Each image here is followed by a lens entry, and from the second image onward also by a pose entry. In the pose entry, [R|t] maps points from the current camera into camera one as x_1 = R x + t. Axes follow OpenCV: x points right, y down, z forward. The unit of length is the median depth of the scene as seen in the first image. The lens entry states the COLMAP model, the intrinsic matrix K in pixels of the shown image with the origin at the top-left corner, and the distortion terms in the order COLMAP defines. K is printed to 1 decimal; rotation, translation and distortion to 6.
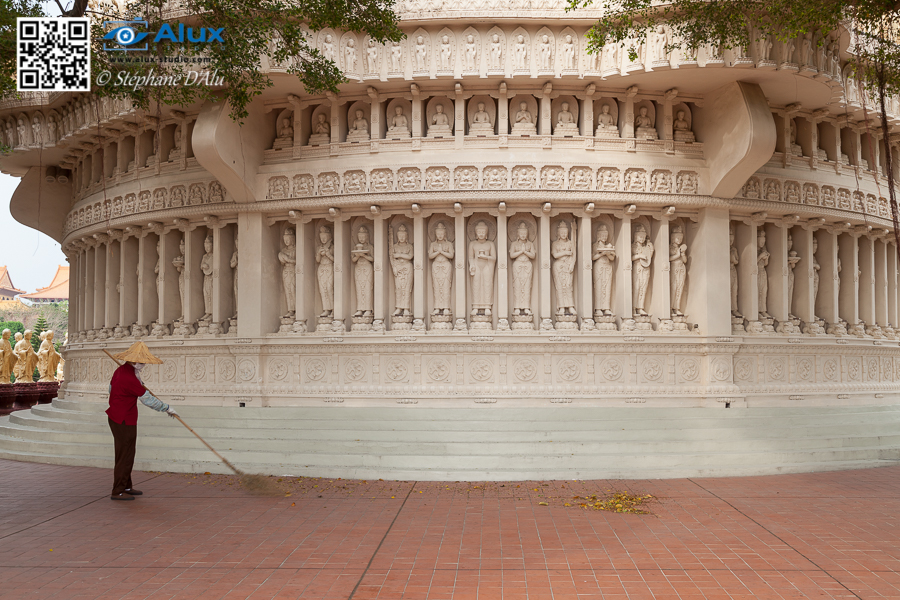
lens RADIAL K [[990.4, 0, 450.0], [0, 990.4, 300.0], [0, 0, 1]] dist [0.025282, 0.021873]
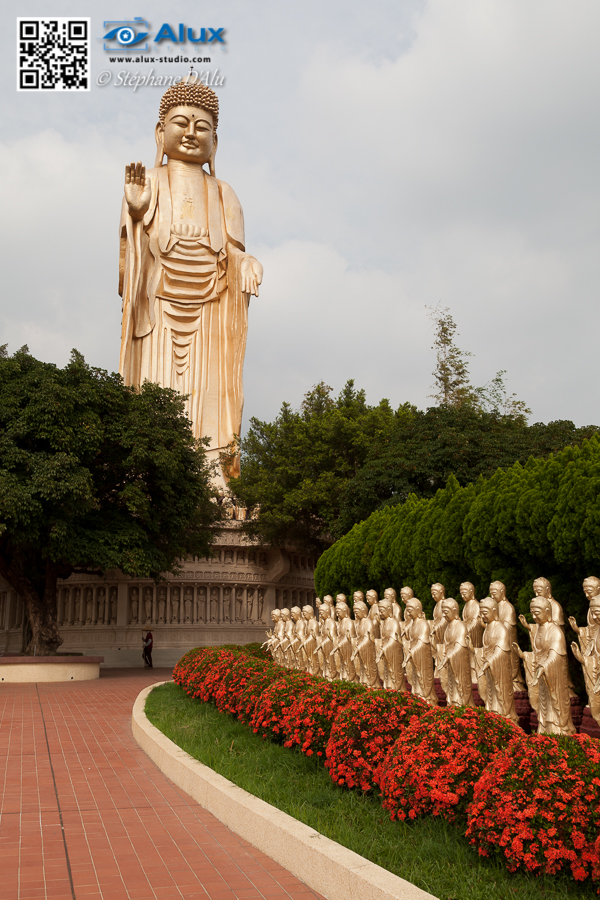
lens RADIAL K [[830.8, 0, 300.0], [0, 830.8, 450.0], [0, 0, 1]] dist [-0.035414, 0.007396]
pose [[0.933291, 0.078373, 0.350465, -0.631597], [-0.014306, 0.983235, -0.181782, -0.037687], [-0.358836, 0.164641, 0.918765, -1.595263]]
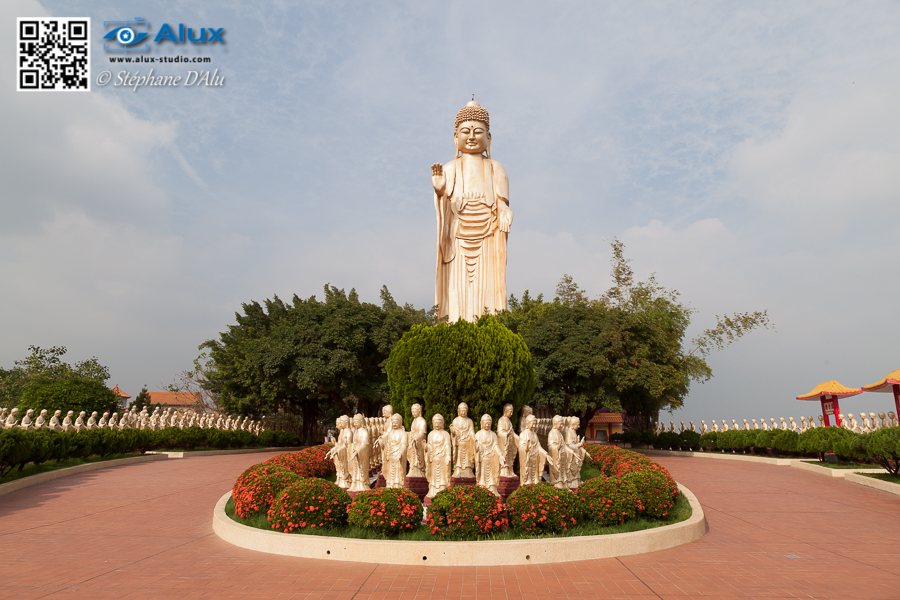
lens RADIAL K [[596.1, 0, 450.0], [0, 596.1, 300.0], [0, 0, 1]] dist [0.002619, -0.000371]
pose [[0.999917, 0.010446, 0.007555, -0.118699], [-0.008906, 0.983440, -0.181014, -0.065639], [-0.009321, 0.180932, 0.983451, -2.414763]]
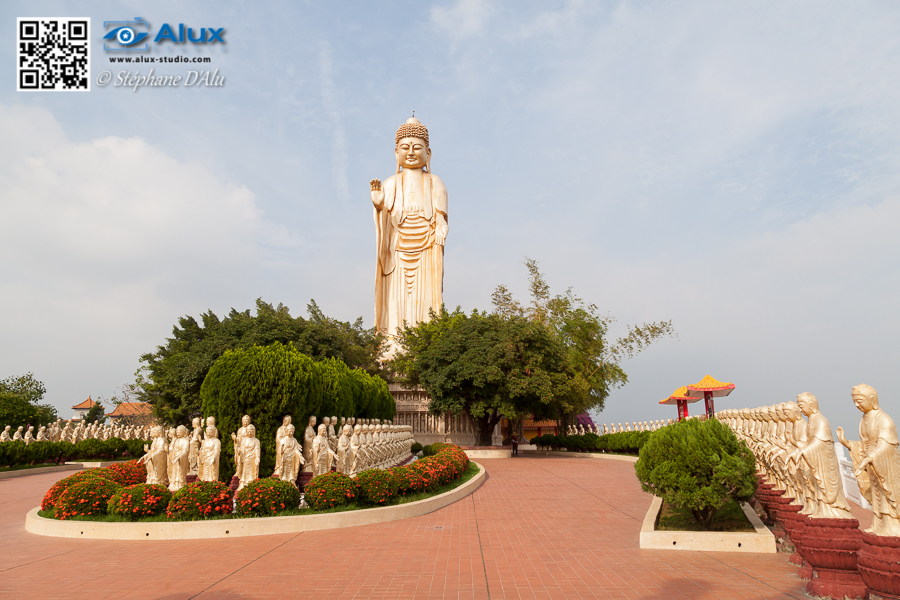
lens RADIAL K [[603.3, 0, 450.0], [0, 603.3, 300.0], [0, 0, 1]] dist [0.008910, 0.001570]
pose [[0.999510, -0.000154, 0.031295, 0.203716], [0.006051, 0.982067, -0.188436, -0.071569], [-0.030705, 0.188533, 0.981587, -2.622234]]
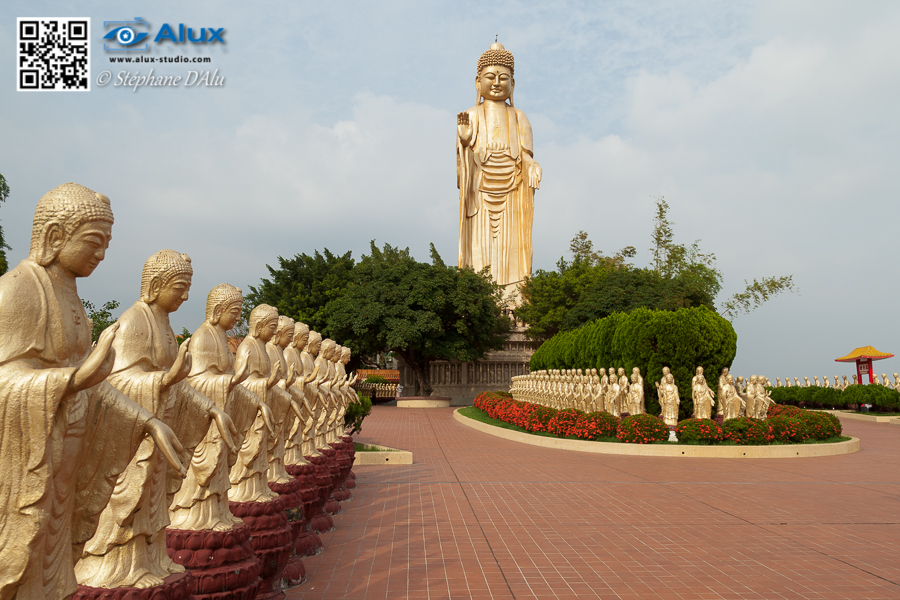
lens RADIAL K [[684.0, 0, 450.3], [0, 684.0, 319.3], [0, 0, 1]] dist [0.004320, 0.001141]
pose [[0.993652, 0.022753, 0.110175, -0.729608], [-0.015381, 0.997614, -0.067303, -0.068964], [-0.111444, 0.065181, 0.991631, -2.898471]]
